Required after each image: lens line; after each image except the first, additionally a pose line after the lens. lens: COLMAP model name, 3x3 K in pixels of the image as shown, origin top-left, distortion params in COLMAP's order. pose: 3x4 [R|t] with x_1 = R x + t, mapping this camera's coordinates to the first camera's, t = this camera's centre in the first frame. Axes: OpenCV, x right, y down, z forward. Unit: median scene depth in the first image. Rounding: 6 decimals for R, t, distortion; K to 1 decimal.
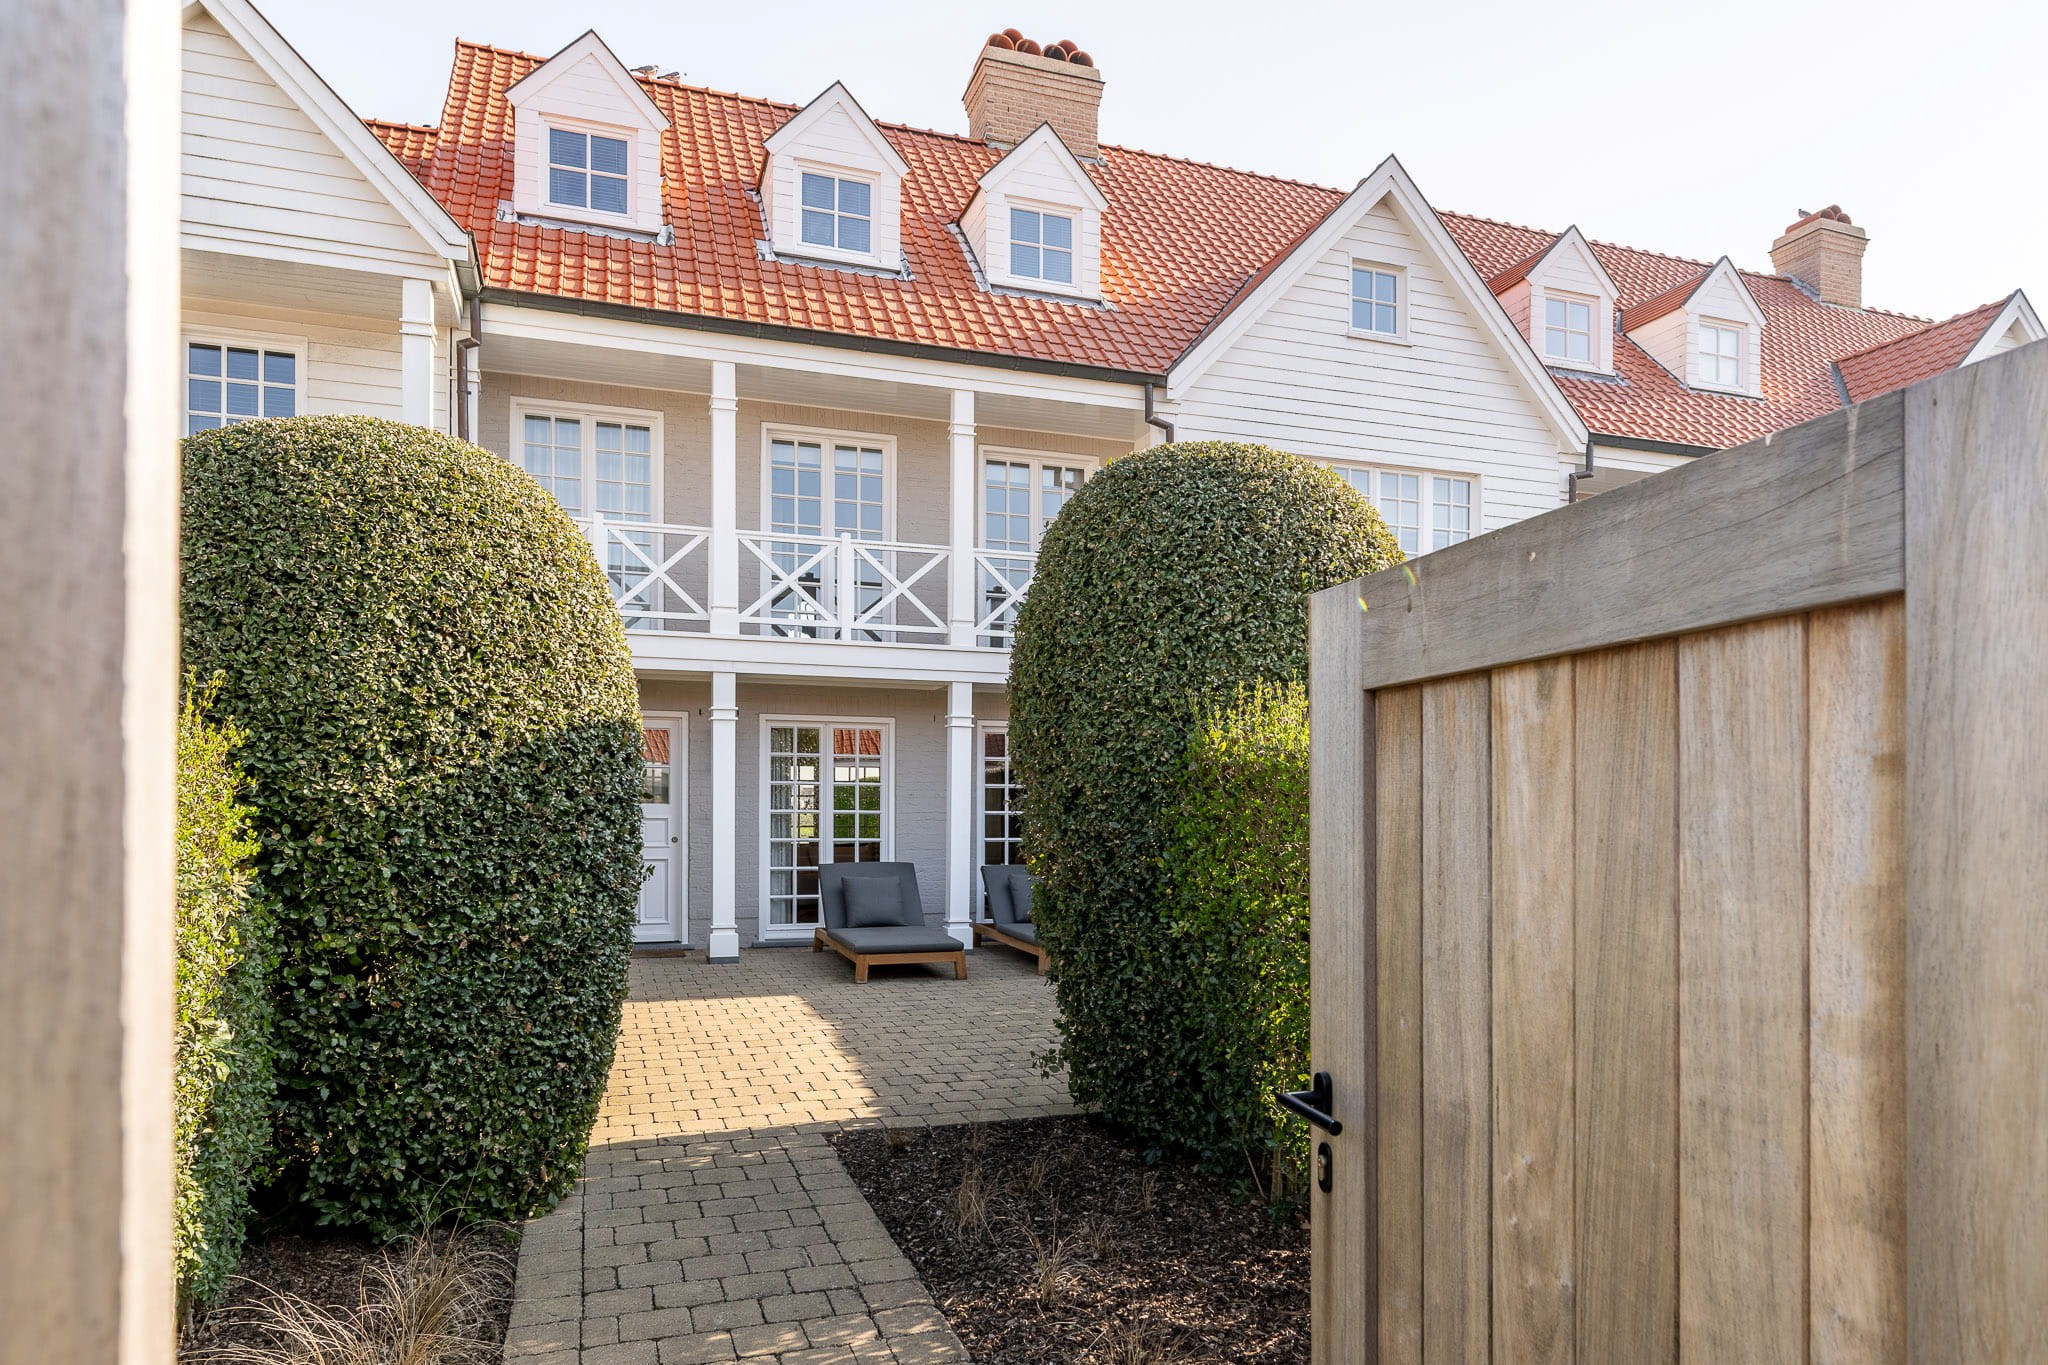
lens RADIAL K [[1209.6, 0, 1022.0], [0, 1209.6, 867.3], [0, 0, 1]] dist [0.000823, 0.000345]
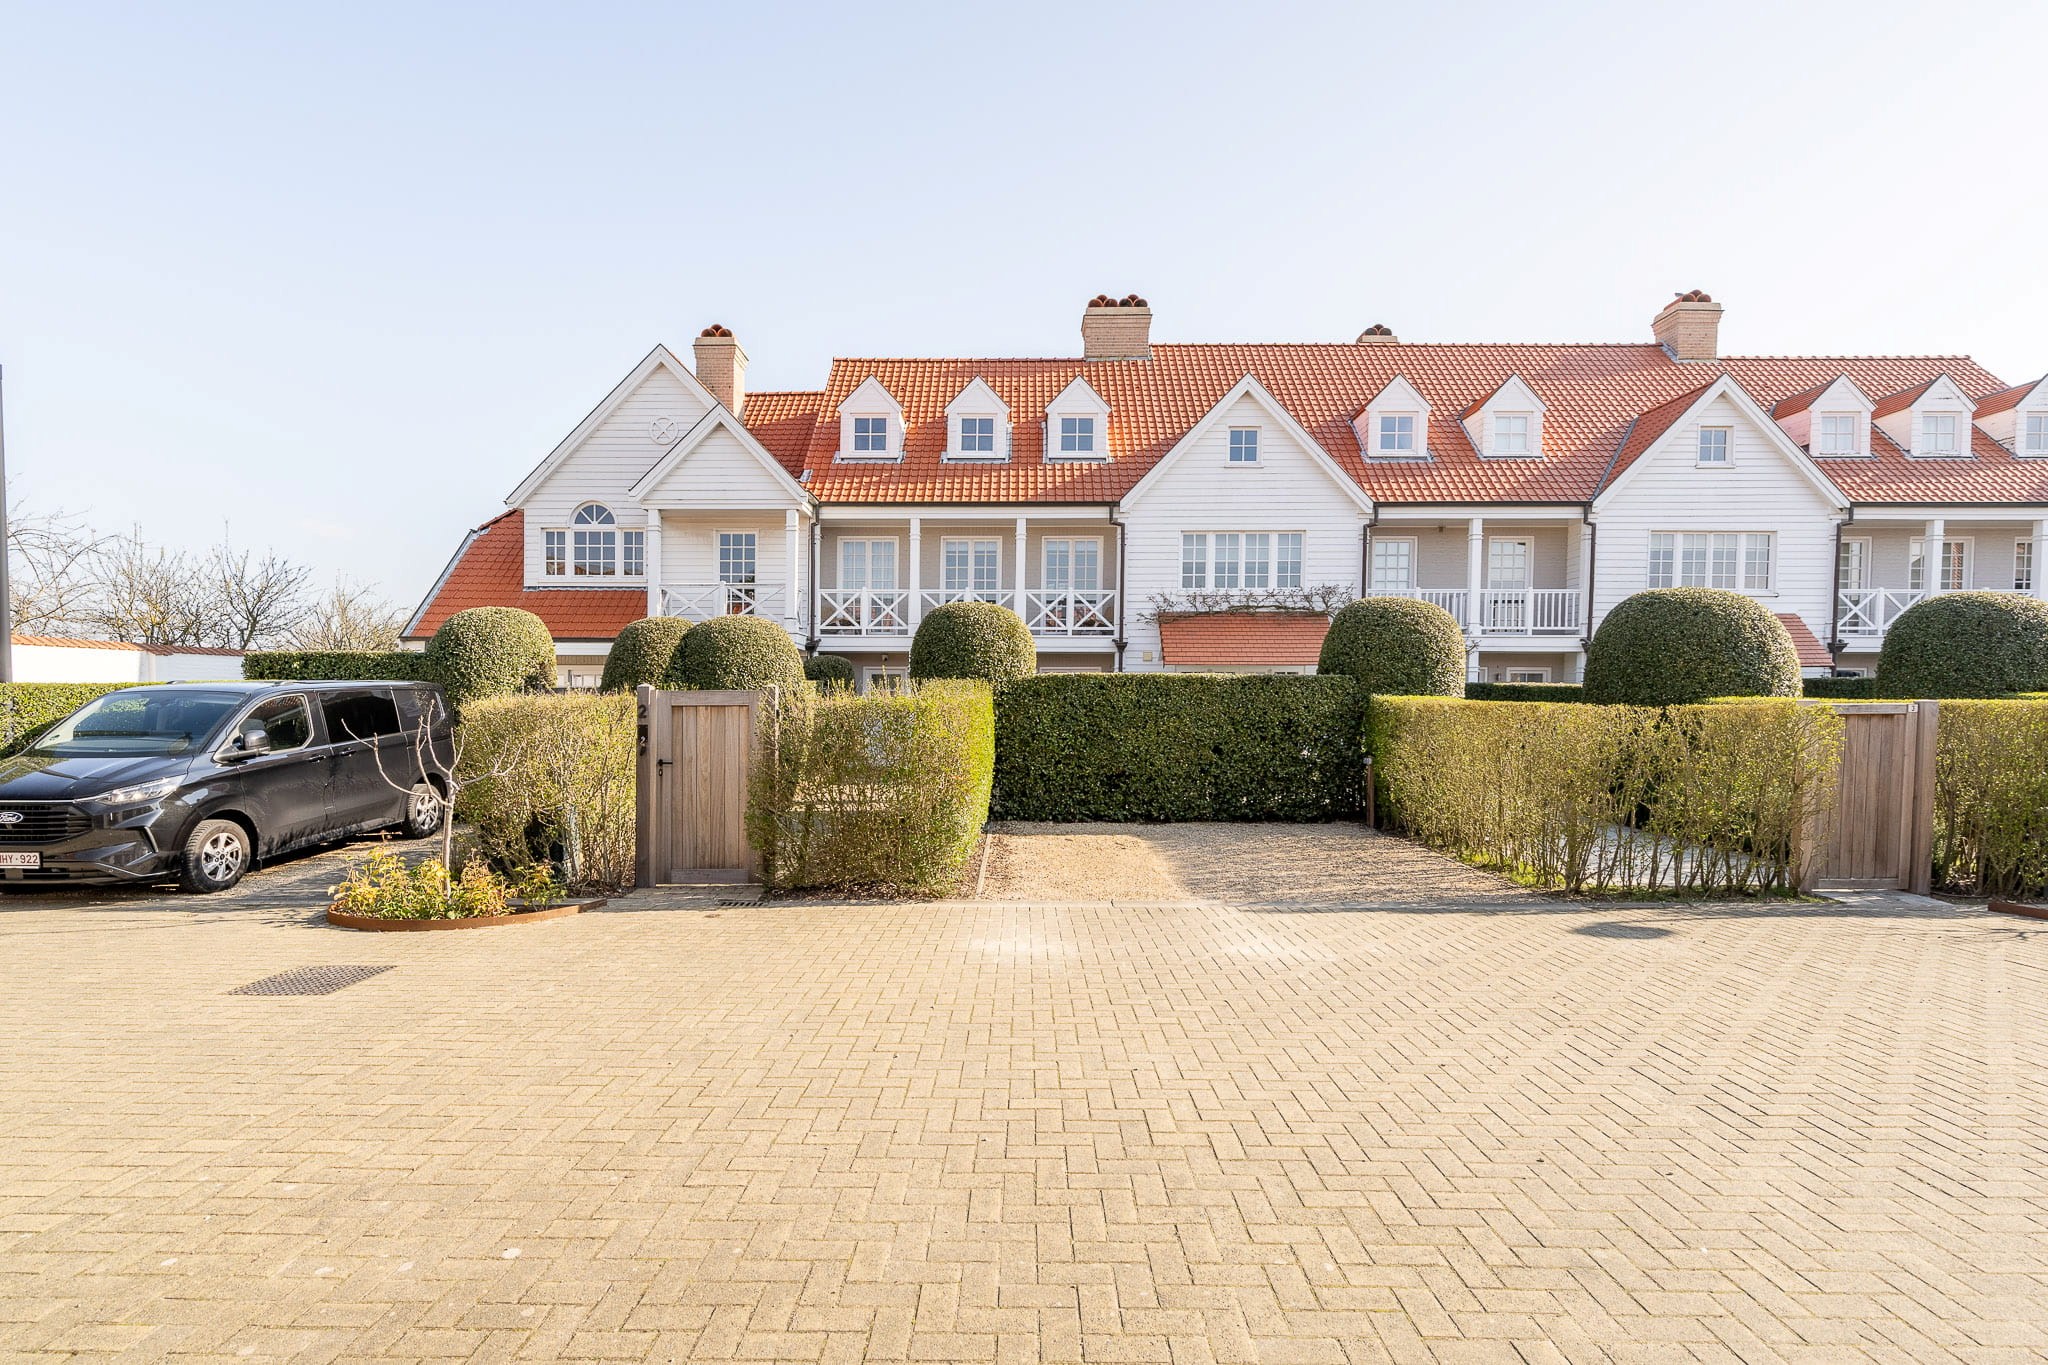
lens RADIAL K [[942.5, 0, 1016.3], [0, 942.5, 764.5], [0, 0, 1]] dist [-0.000065, -0.000051]
pose [[0.940492, 0.020002, -0.339228, 0.502719], [-0.013859, 0.999693, 0.020520, 0.015628], [0.339534, -0.014598, 0.940480, -0.582134]]
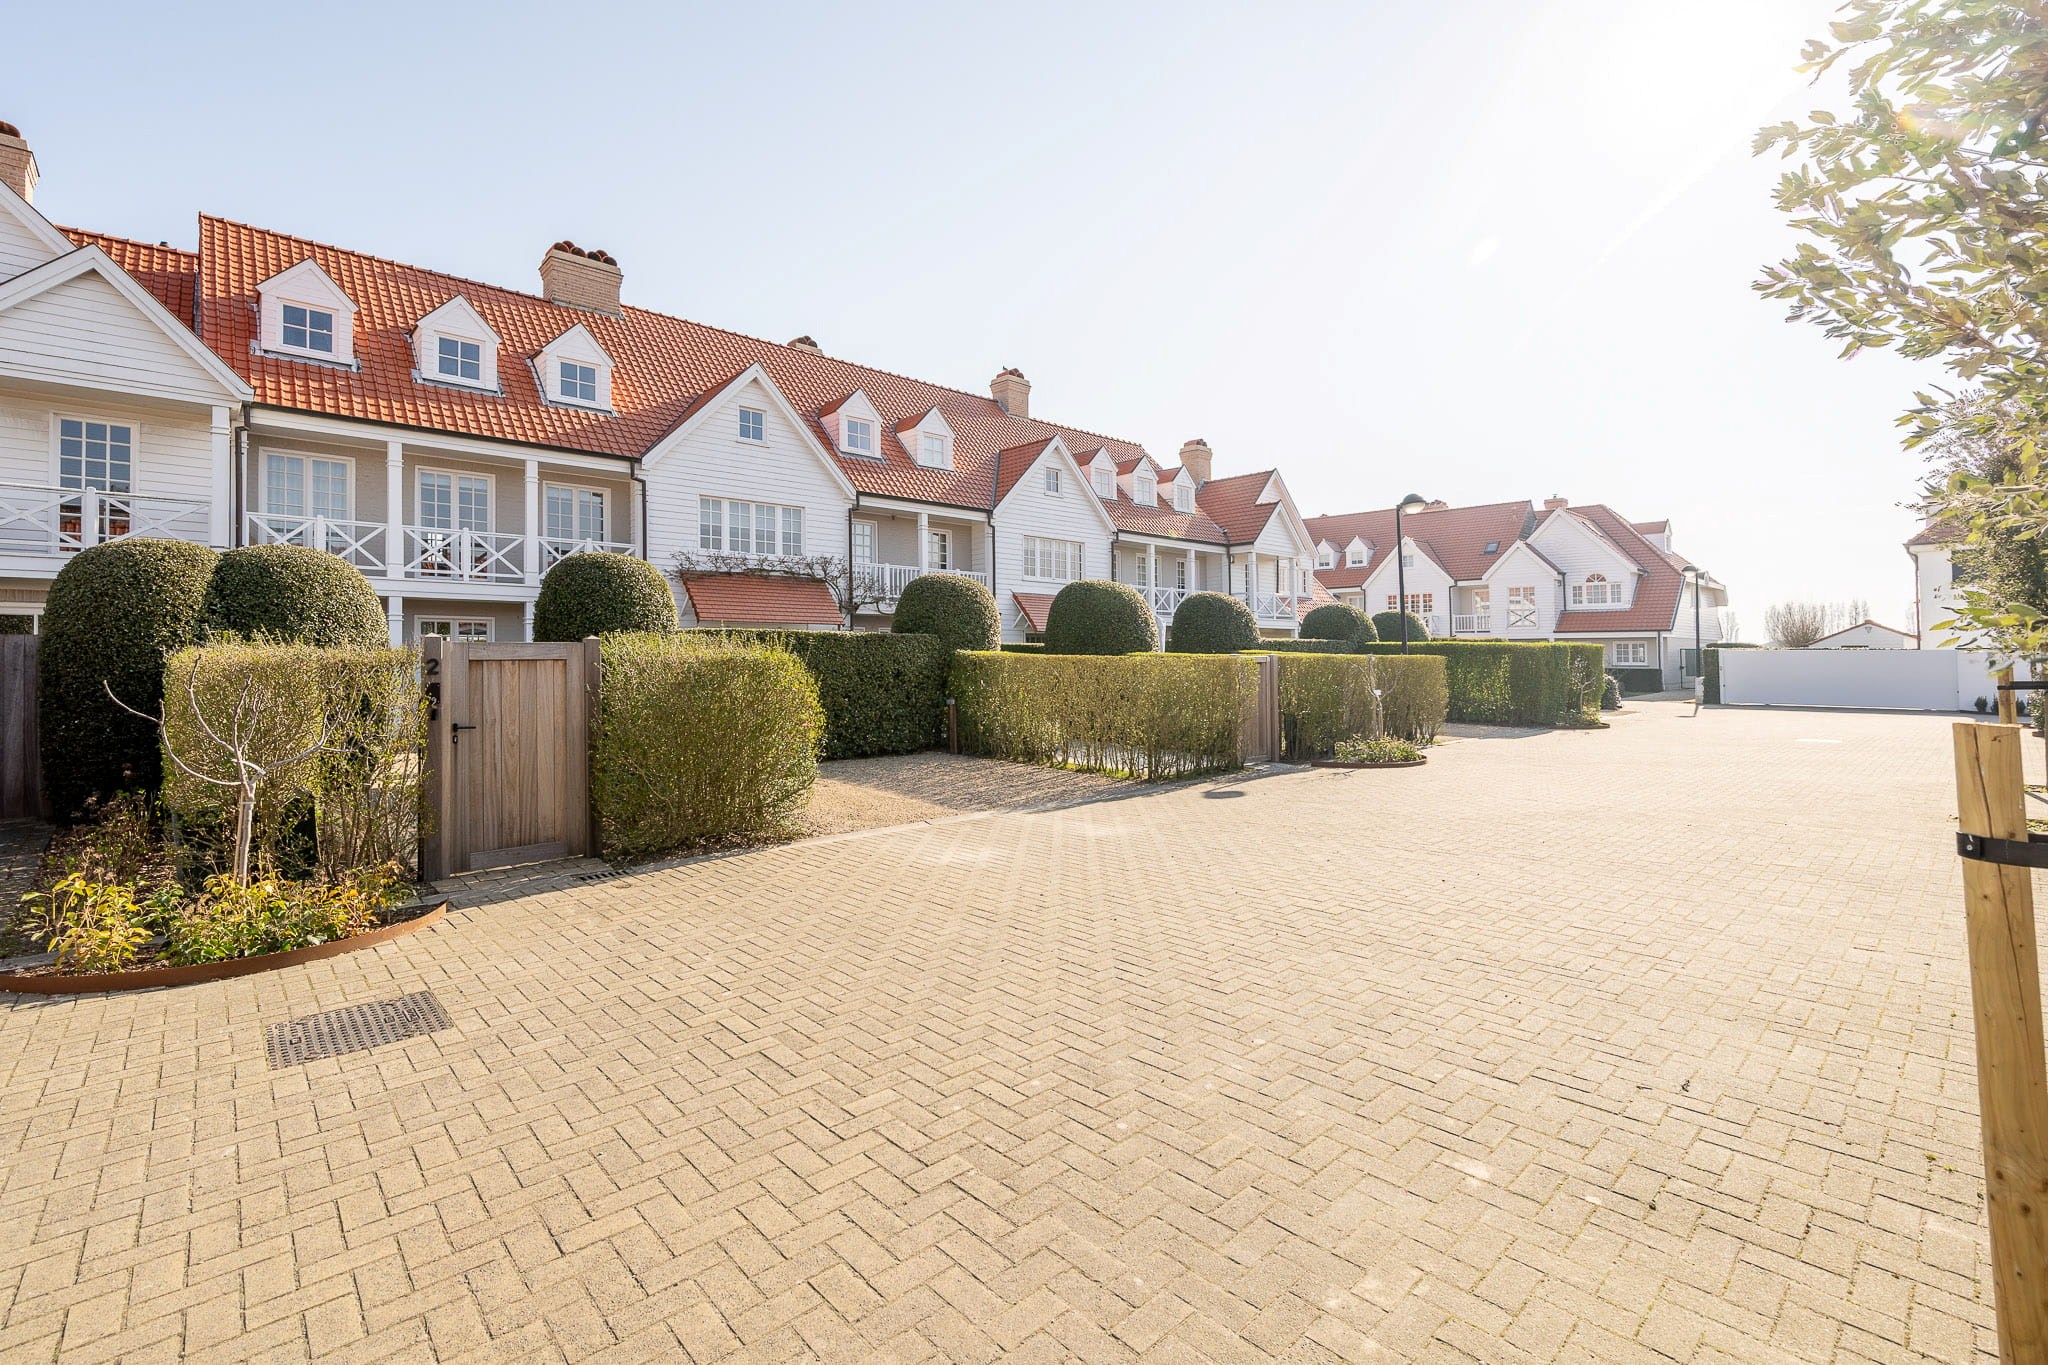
lens RADIAL K [[900.0, 0, 1009.4], [0, 900.0, 671.2], [0, 0, 1]] dist [0.000080, -0.000419]
pose [[0.921533, -0.009284, 0.388189, 0.096958], [0.021098, 0.999434, -0.026184, 0.019301], [-0.387726, 0.032319, 0.921208, -0.670837]]
